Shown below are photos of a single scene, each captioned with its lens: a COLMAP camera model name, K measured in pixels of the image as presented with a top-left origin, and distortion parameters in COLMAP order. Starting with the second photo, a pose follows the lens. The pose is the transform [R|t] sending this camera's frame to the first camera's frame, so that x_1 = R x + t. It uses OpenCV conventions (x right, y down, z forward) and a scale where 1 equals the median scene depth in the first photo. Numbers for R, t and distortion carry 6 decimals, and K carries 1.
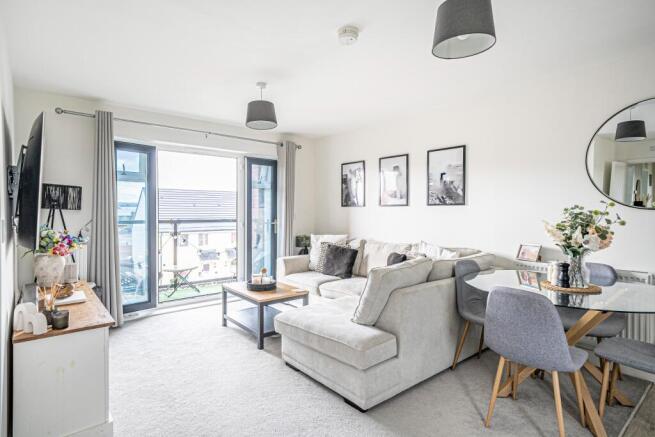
lens RADIAL K [[359.4, 0, 327.5], [0, 359.4, 218.5], [0, 0, 1]] dist [0.000091, 0.000005]
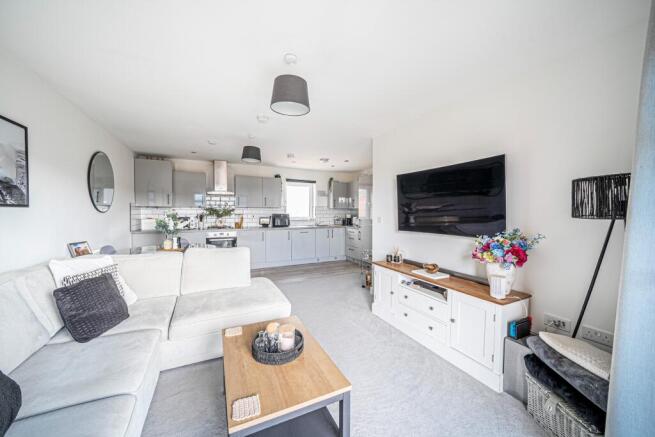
lens RADIAL K [[237.2, 0, 327.5], [0, 237.2, 218.5], [0, 0, 1]] dist [0.000048, 0.000017]
pose [[-0.966356, -0.010797, 0.256981, -0.326843], [0.001390, 0.998885, 0.047196, -0.033744], [-0.257204, 0.045965, -0.965263, 1.219165]]
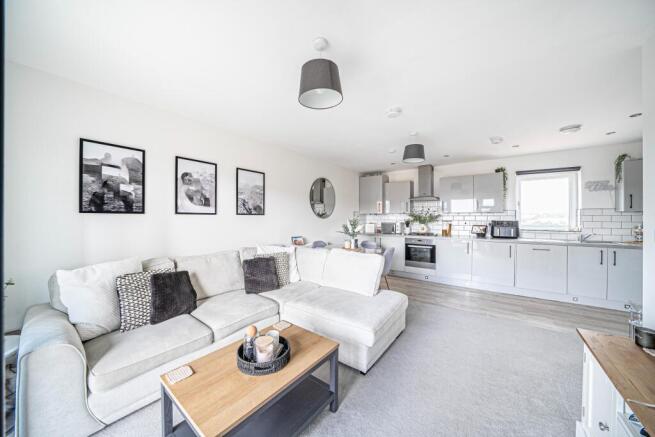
lens RADIAL K [[230.2, 0, 327.5], [0, 230.2, 218.5], [0, 0, 1]] dist [-0.015130, -0.000055]
pose [[-0.213344, -0.002576, 0.976974, -0.511226], [0.017240, 0.999831, 0.006401, -0.023838], [-0.976825, 0.018209, -0.213263, 0.877488]]
